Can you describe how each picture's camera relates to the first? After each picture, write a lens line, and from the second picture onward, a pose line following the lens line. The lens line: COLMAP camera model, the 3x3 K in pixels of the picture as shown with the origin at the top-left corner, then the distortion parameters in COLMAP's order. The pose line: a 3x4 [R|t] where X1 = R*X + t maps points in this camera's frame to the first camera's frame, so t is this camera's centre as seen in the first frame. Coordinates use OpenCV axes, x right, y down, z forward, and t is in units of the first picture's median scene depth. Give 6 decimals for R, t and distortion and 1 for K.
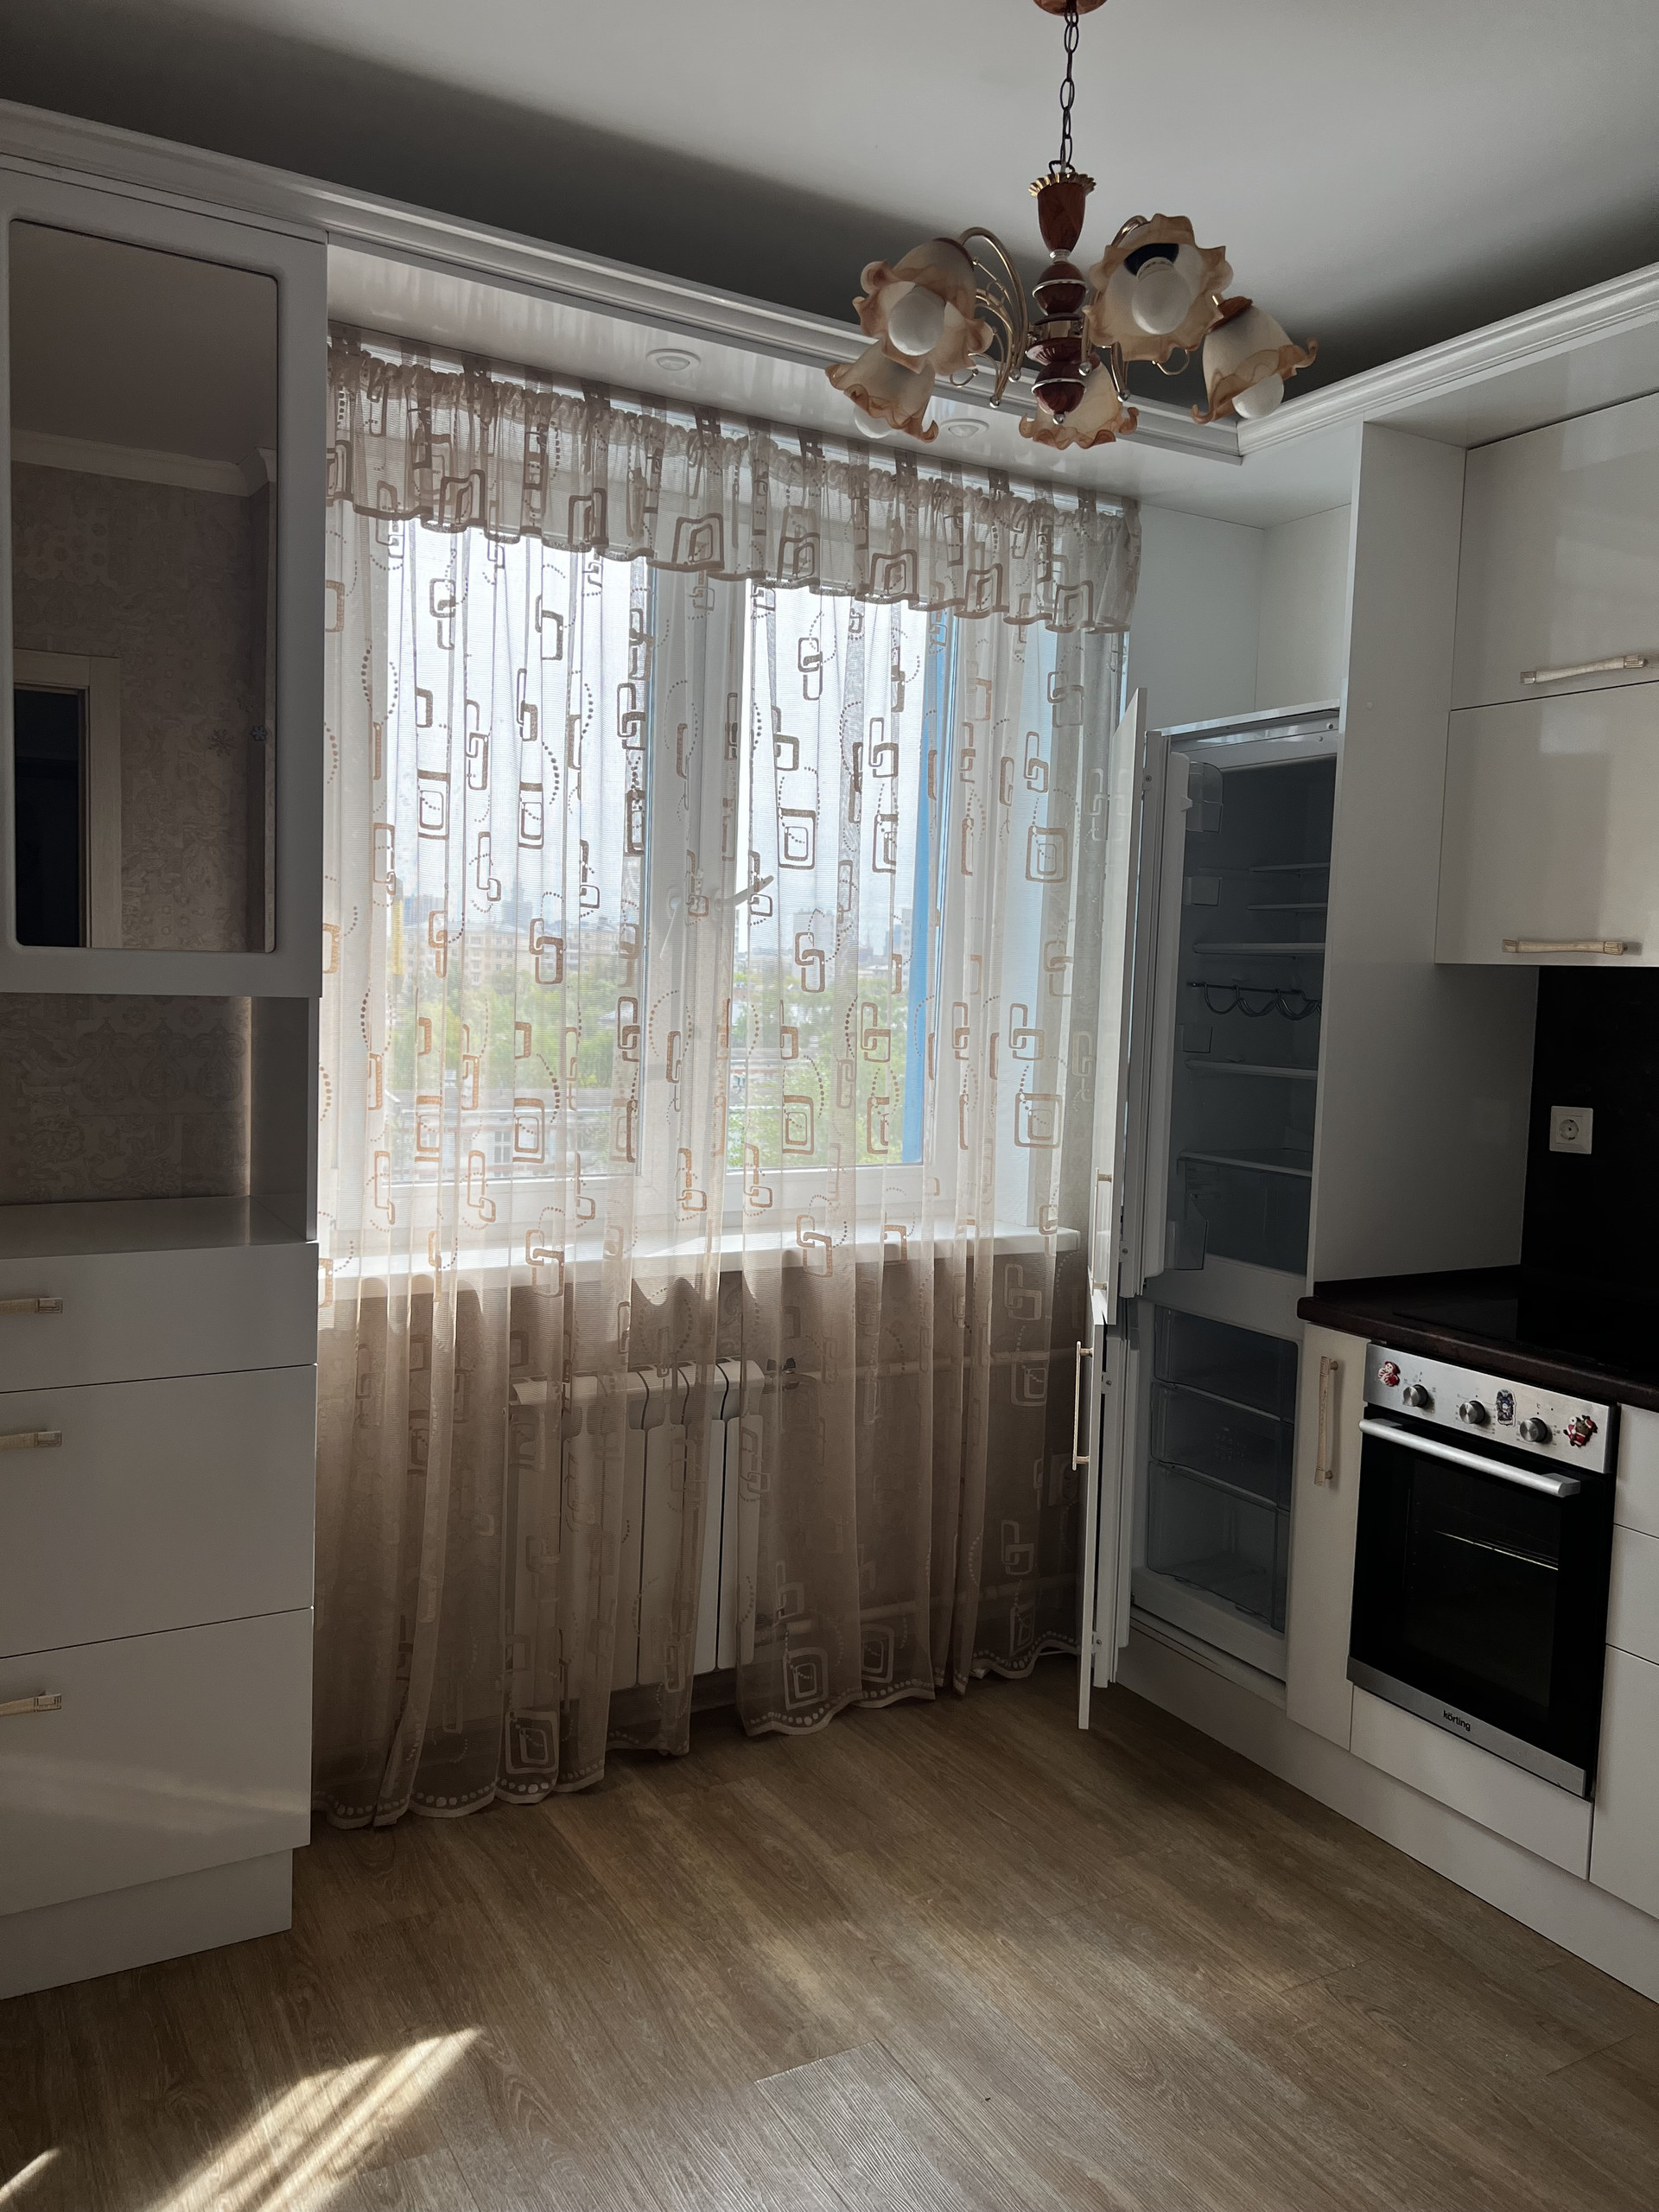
lens RADIAL K [[1687.7, 0, 829.5], [0, 1687.7, 1106.0], [0, 0, 1]] dist [-0.002780, -0.008495]
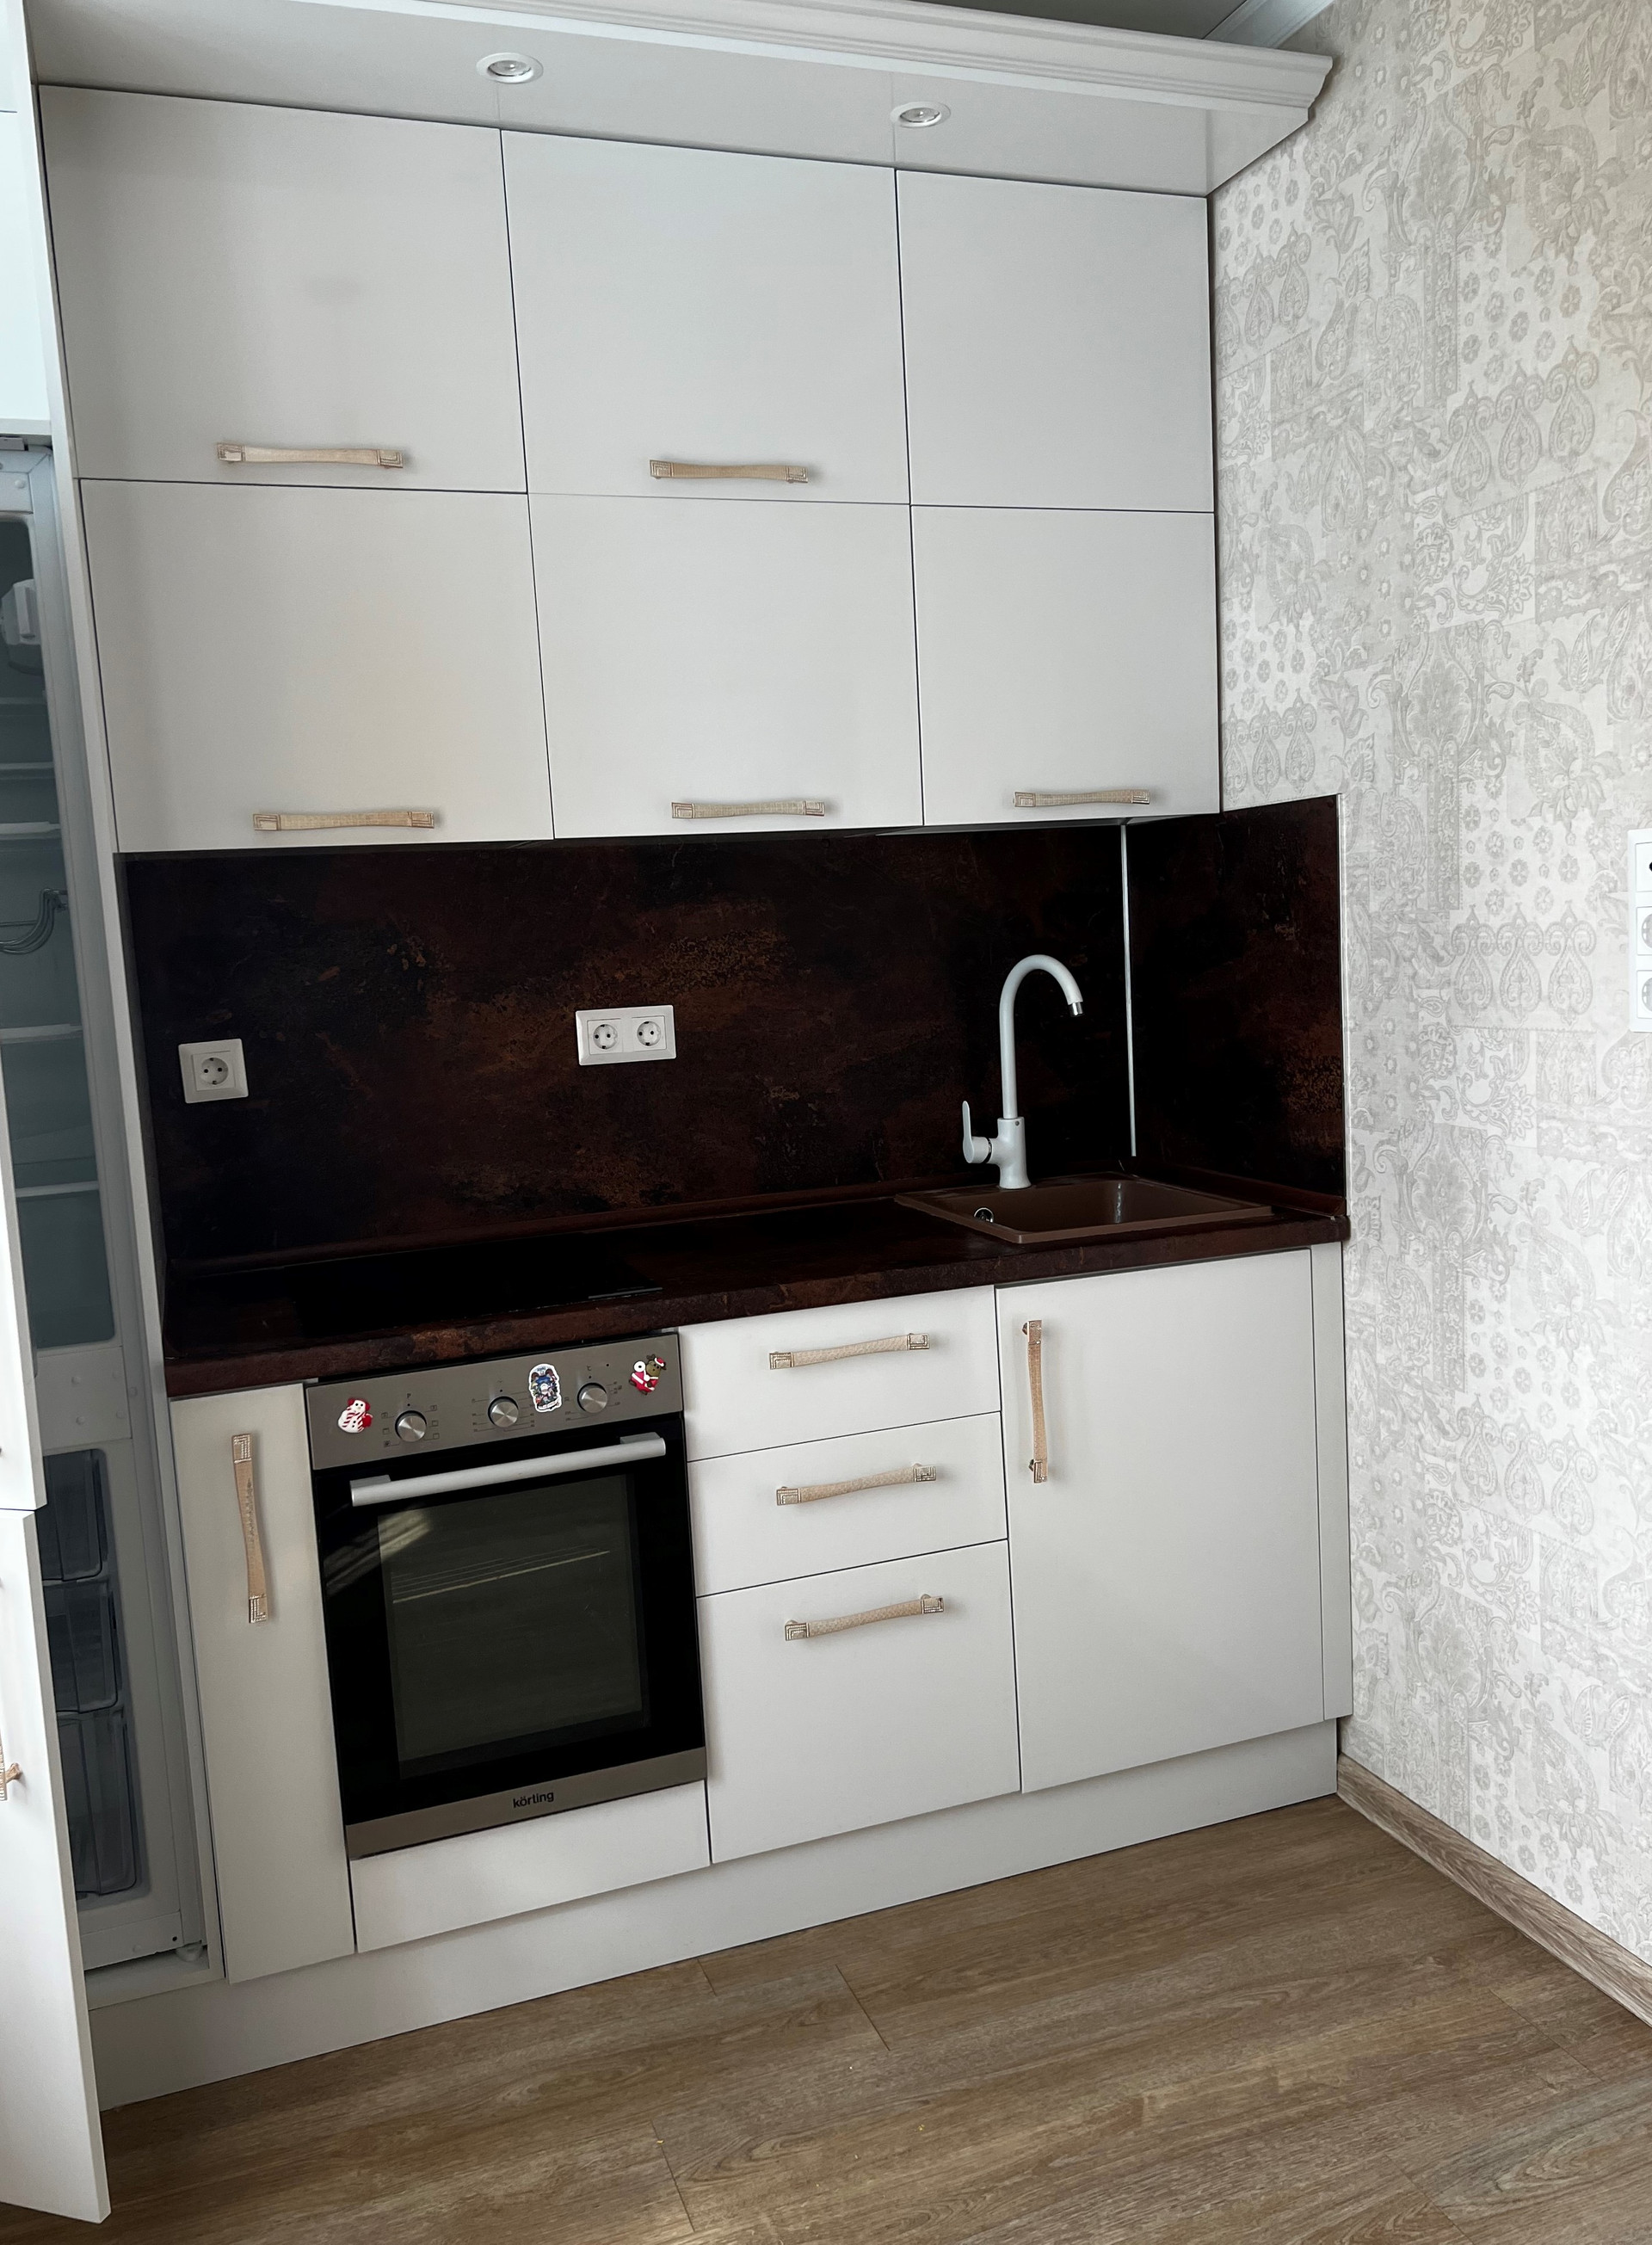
lens RADIAL K [[1784.2, 0, 827.1], [0, 1784.2, 1129.0], [0, 0, 1]] dist [0.037211, -0.005311]
pose [[0.168253, -0.163240, 0.972134, -0.363177], [0.140133, 0.980138, 0.140330, -0.040711], [-0.975732, 0.112617, 0.187787, 0.657704]]
